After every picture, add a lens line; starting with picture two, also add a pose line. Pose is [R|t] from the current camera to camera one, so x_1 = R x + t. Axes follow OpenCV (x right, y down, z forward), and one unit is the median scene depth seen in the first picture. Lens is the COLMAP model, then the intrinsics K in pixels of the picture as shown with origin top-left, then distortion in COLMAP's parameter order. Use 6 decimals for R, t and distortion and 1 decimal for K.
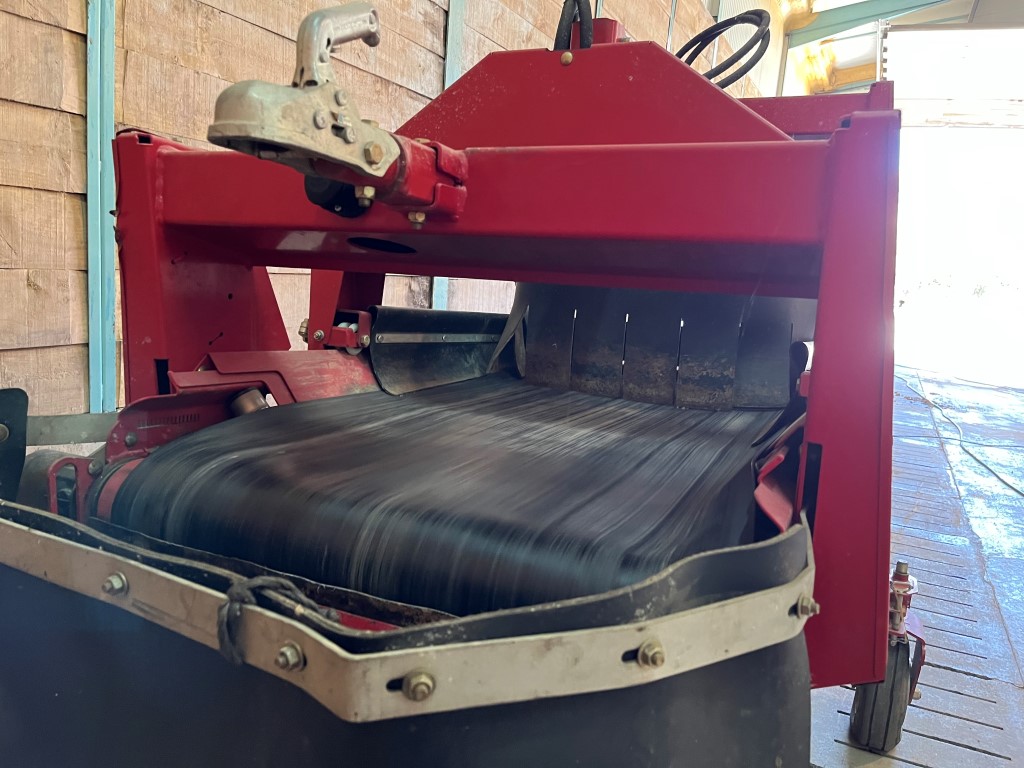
lens RADIAL K [[763.4, 0, 512.0], [0, 763.4, 384.0], [0, 0, 1]] dist [0.073052, -0.098258]
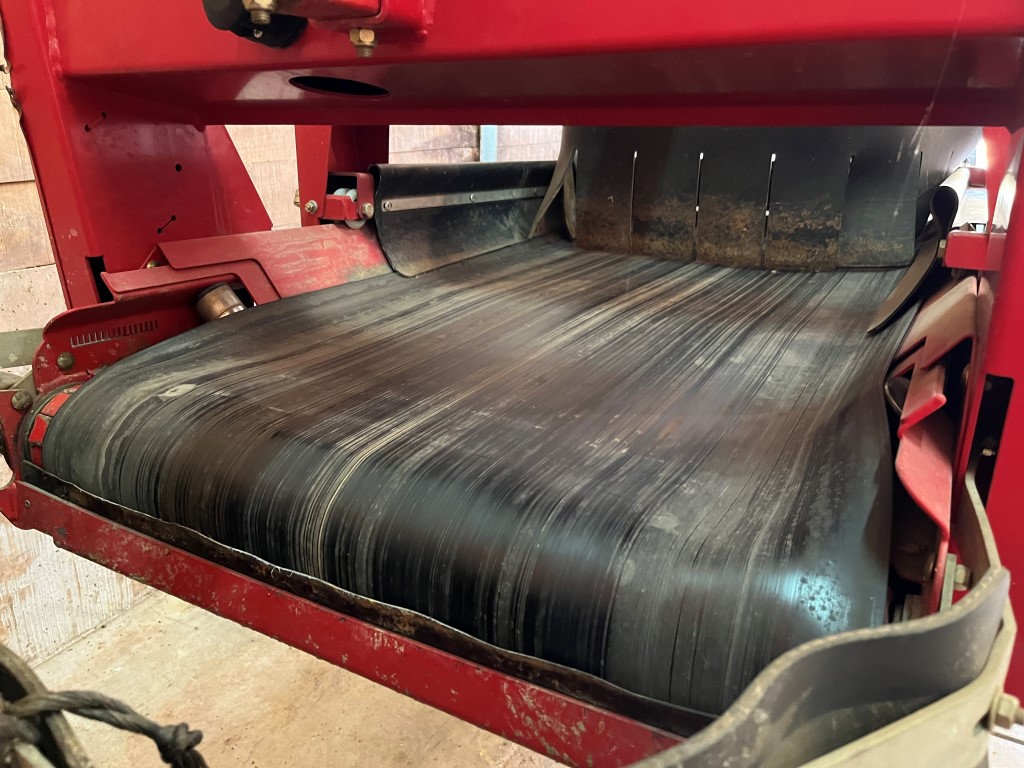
lens RADIAL K [[799.5, 0, 492.1], [0, 799.5, 383.2], [0, 0, 1]] dist [0.014441, 0.001573]
pose [[0.992930, -0.028235, -0.115291, 0.030766], [0.049210, 0.981812, 0.183366, -0.026114], [0.108017, -0.187744, 0.976261, 0.157371]]
